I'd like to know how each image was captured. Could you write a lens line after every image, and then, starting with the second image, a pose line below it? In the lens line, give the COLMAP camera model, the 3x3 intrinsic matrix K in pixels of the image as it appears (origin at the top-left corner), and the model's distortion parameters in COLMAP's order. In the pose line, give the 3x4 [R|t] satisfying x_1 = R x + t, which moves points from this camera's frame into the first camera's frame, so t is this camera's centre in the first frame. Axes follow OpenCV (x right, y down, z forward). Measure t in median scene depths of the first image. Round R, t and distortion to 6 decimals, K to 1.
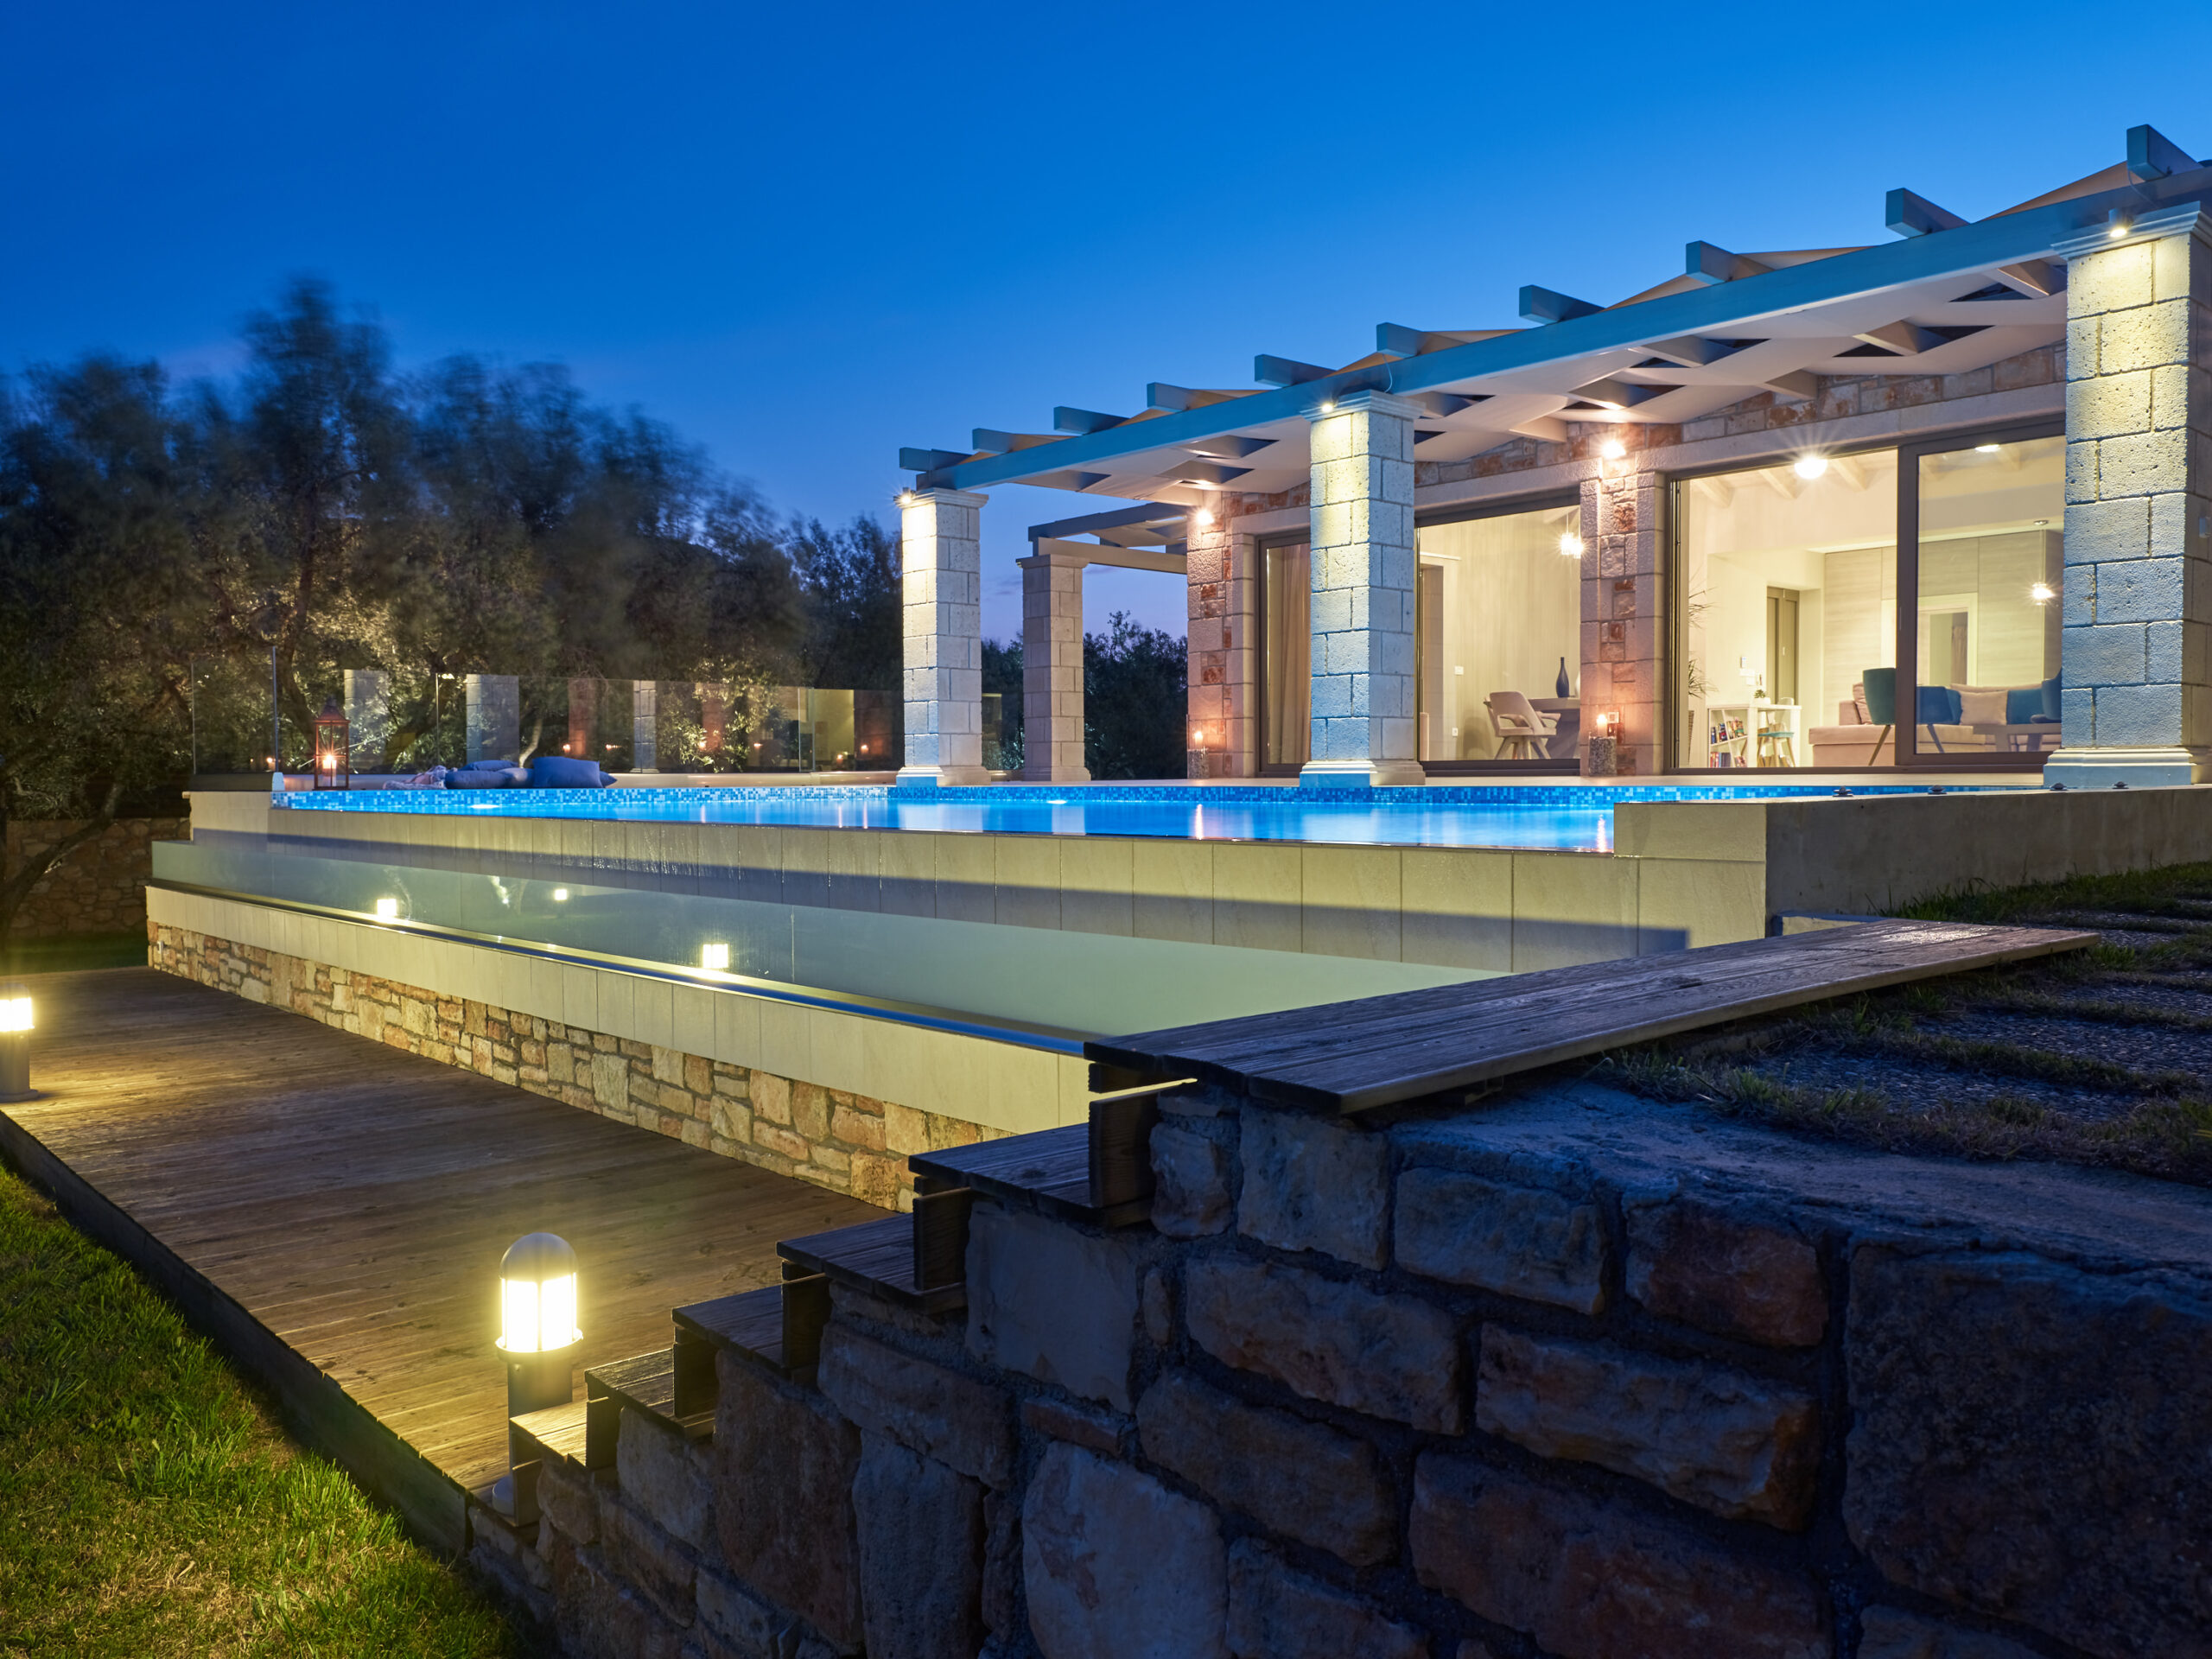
lens RADIAL K [[1638.5, 0, 1106.0], [0, 1638.5, 829.5], [0, 0, 1]] dist [-0.005134, 0.006002]
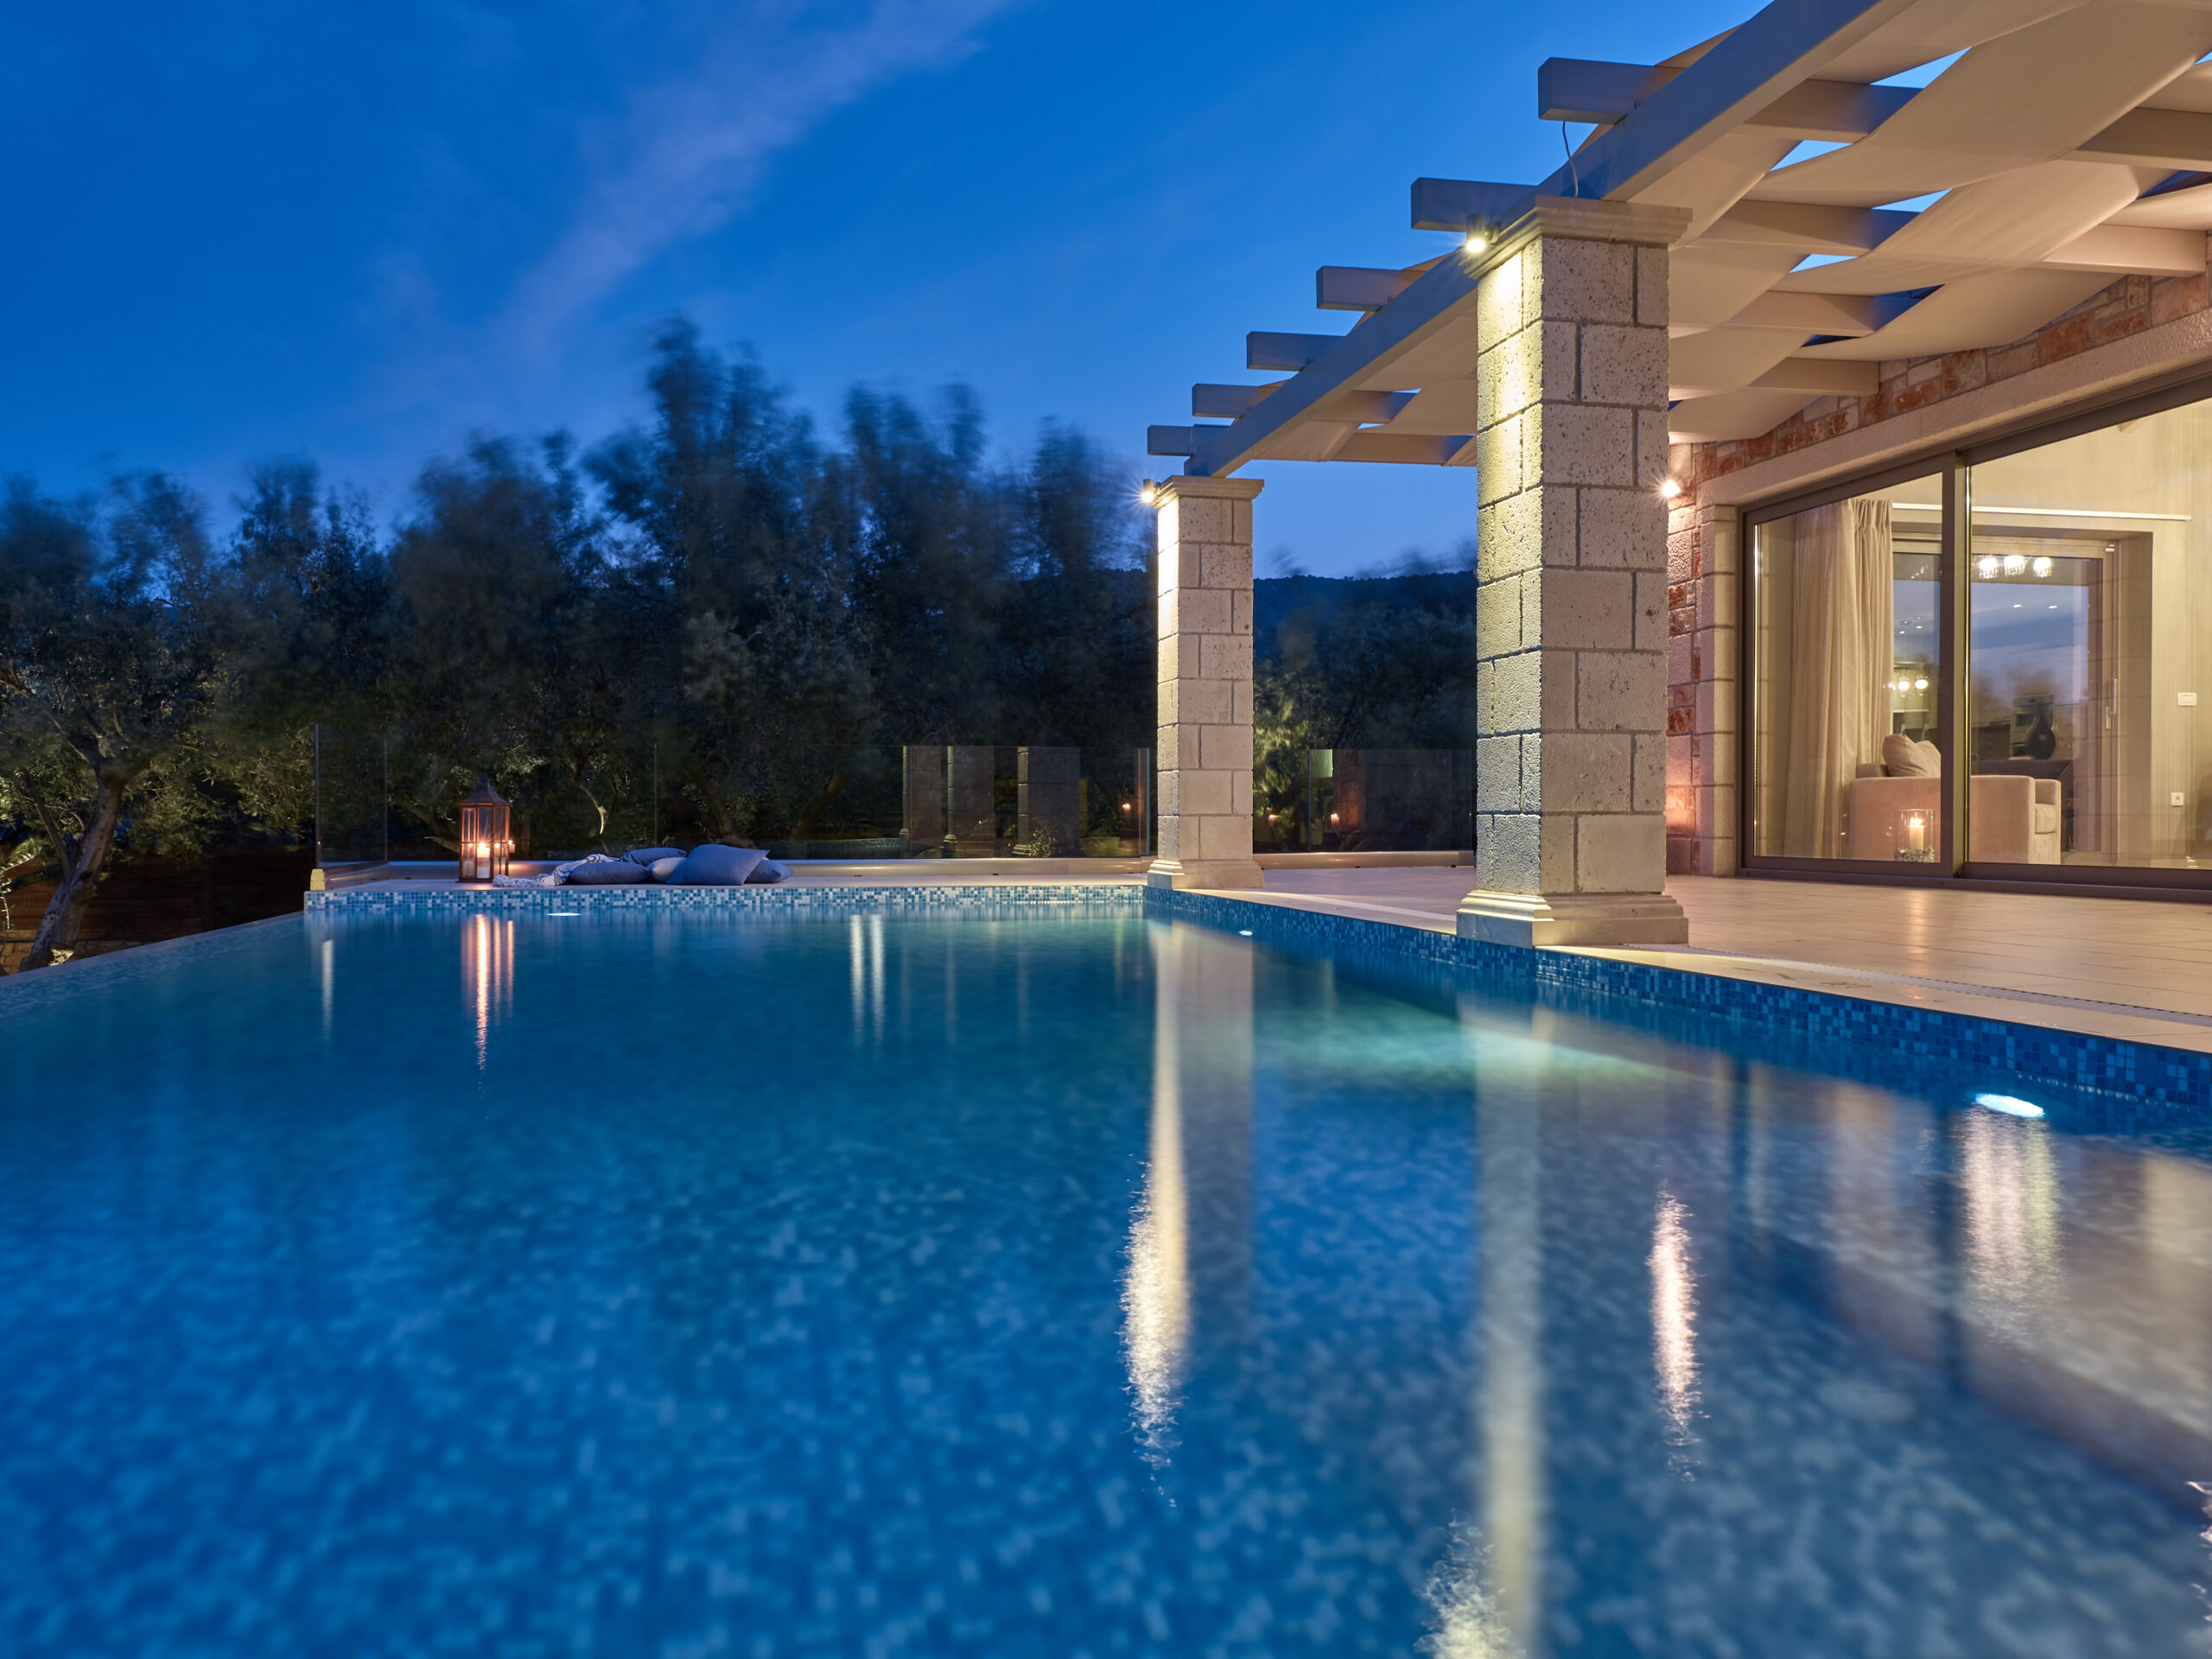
lens RADIAL K [[1638.5, 0, 1106.0], [0, 1638.5, 829.5], [0, 0, 1]] dist [-0.005134, 0.006002]
pose [[0.867586, 0.009267, -0.497200, 0.225220], [-0.020649, 0.999635, -0.017400, -0.038530], [0.496858, 0.025363, 0.867461, 0.353538]]
